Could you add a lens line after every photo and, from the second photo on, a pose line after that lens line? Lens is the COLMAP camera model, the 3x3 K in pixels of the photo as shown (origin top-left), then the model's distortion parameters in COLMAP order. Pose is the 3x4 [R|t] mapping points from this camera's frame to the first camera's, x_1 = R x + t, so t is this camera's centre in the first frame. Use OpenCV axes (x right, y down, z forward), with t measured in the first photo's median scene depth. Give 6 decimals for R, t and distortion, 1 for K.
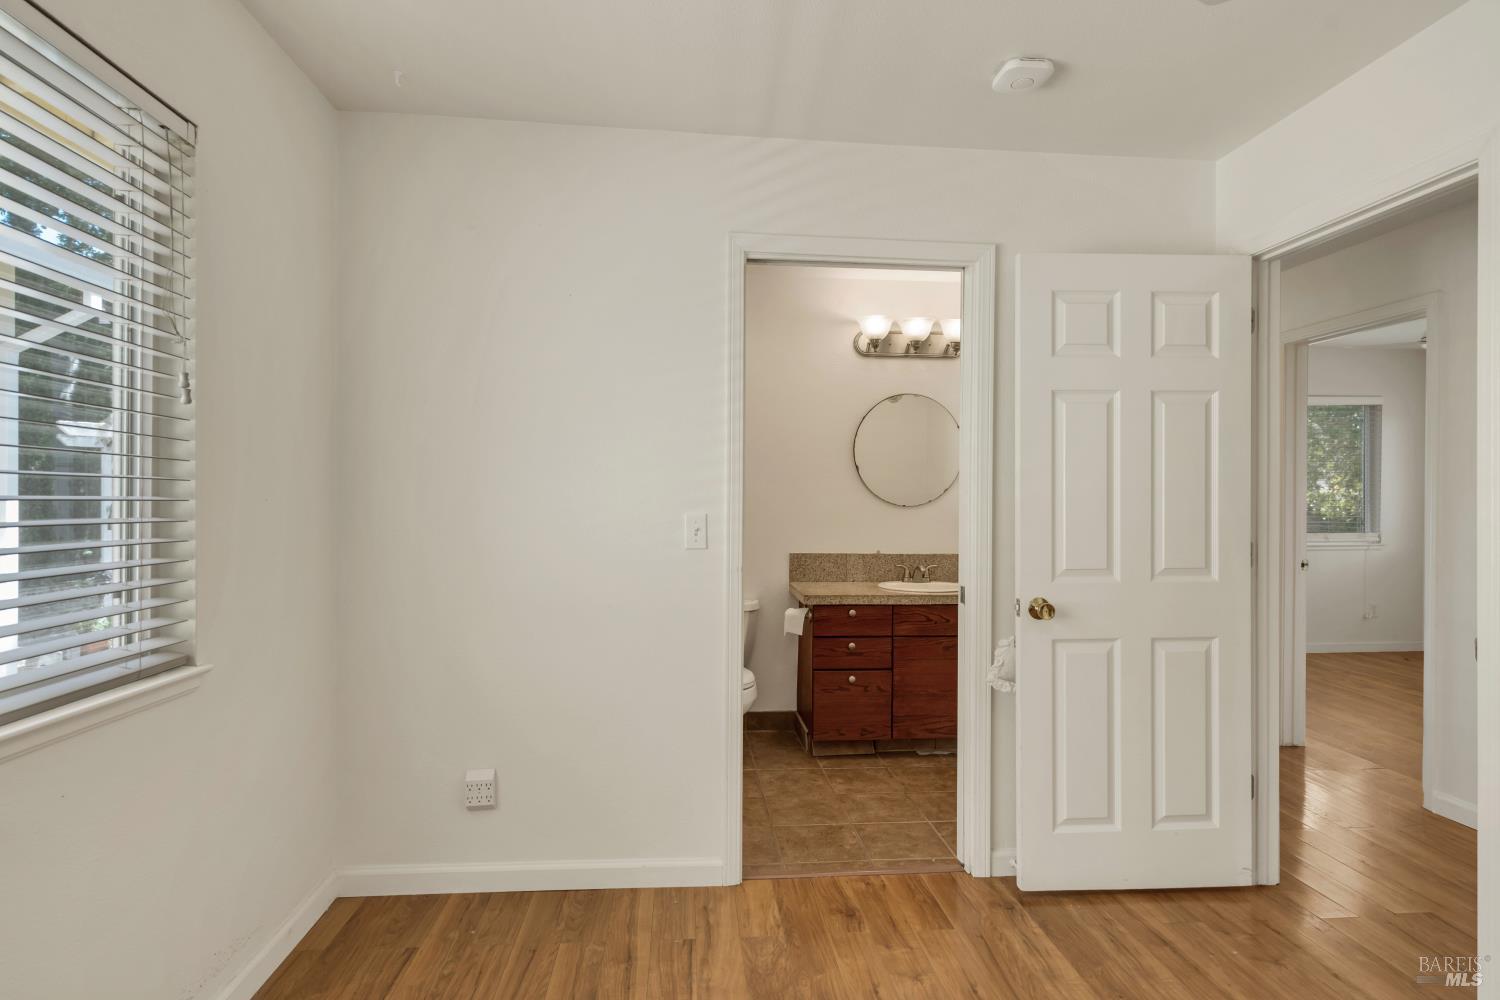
lens RADIAL K [[779.5, 0, 772.0], [0, 779.5, 492.2], [0, 0, 1]] dist [0.014114, -0.000074]
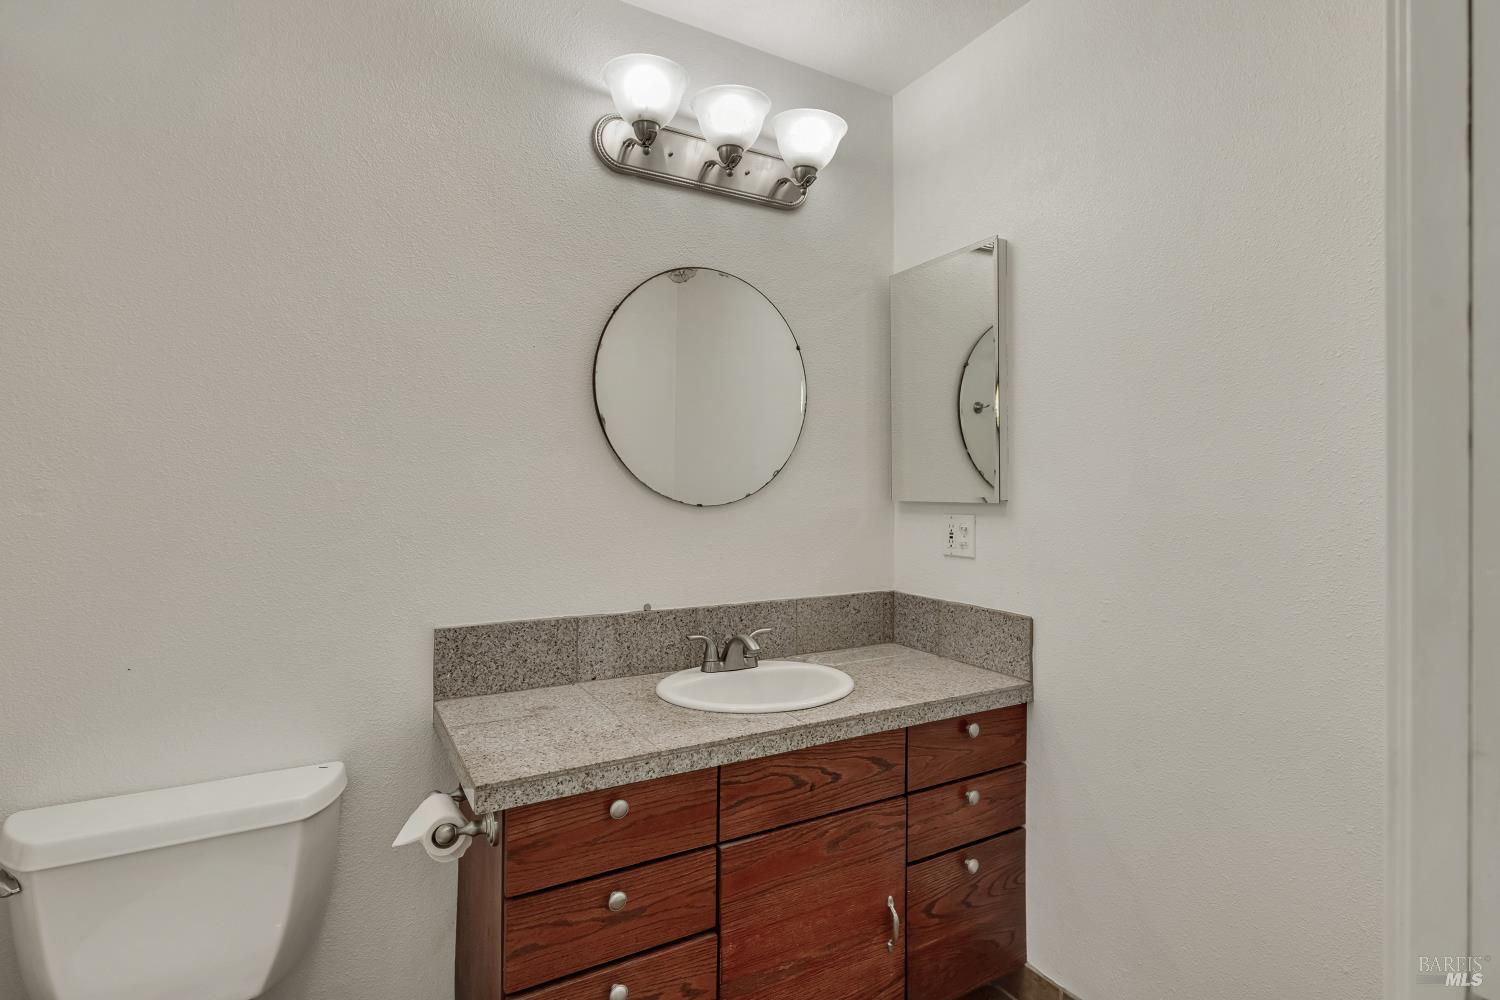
lens RADIAL K [[779.5, 0, 772.0], [0, 779.5, 492.2], [0, 0, 1]] dist [0.014114, -0.000074]
pose [[0.916297, -0.005384, 0.400463, 0.021152], [0.000268, 0.999918, 0.012832, 0.003408], [-0.400499, -0.011651, 0.916223, 0.564743]]
